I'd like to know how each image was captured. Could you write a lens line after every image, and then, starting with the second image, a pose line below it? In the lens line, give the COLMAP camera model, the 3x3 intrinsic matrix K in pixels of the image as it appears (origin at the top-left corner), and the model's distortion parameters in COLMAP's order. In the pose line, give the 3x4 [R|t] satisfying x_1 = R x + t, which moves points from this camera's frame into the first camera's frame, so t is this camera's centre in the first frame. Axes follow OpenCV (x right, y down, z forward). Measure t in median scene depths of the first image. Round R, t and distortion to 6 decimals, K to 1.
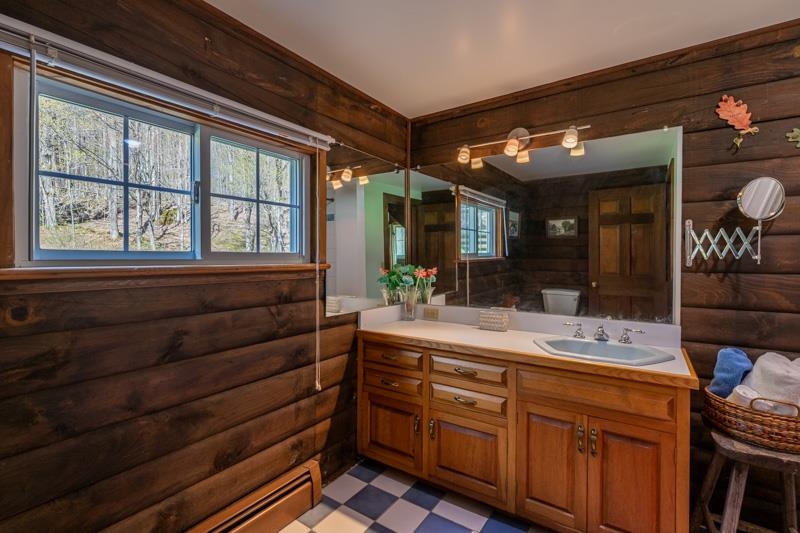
lens RADIAL K [[371.4, 0, 399.6], [0, 371.4, 263.3], [0, 0, 1]] dist [-0.000249, -0.000004]
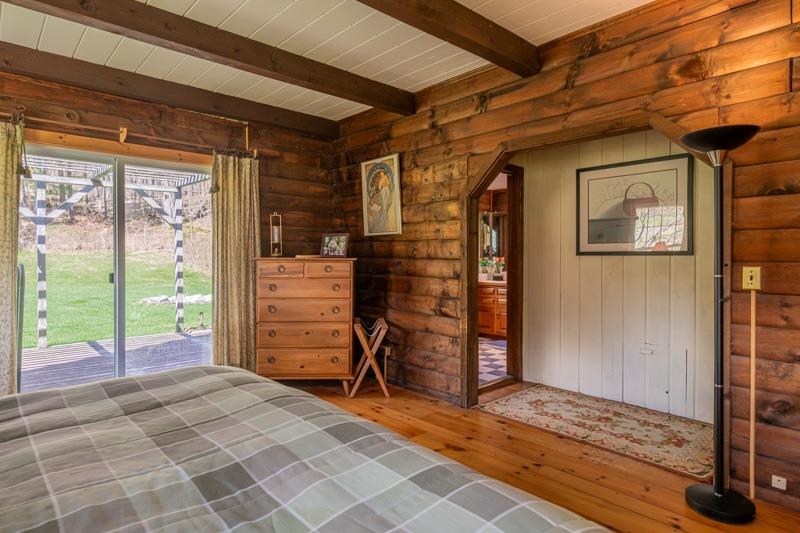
lens RADIAL K [[455.3, 0, 401.1], [0, 455.3, 261.3], [0, 0, 1]] dist [-0.000842, -0.000013]
pose [[0.975124, -0.002248, -0.221648, 0.104065], [0.002761, 0.999994, 0.002003, 0.030903], [0.221642, -0.002566, 0.975125, -1.837356]]
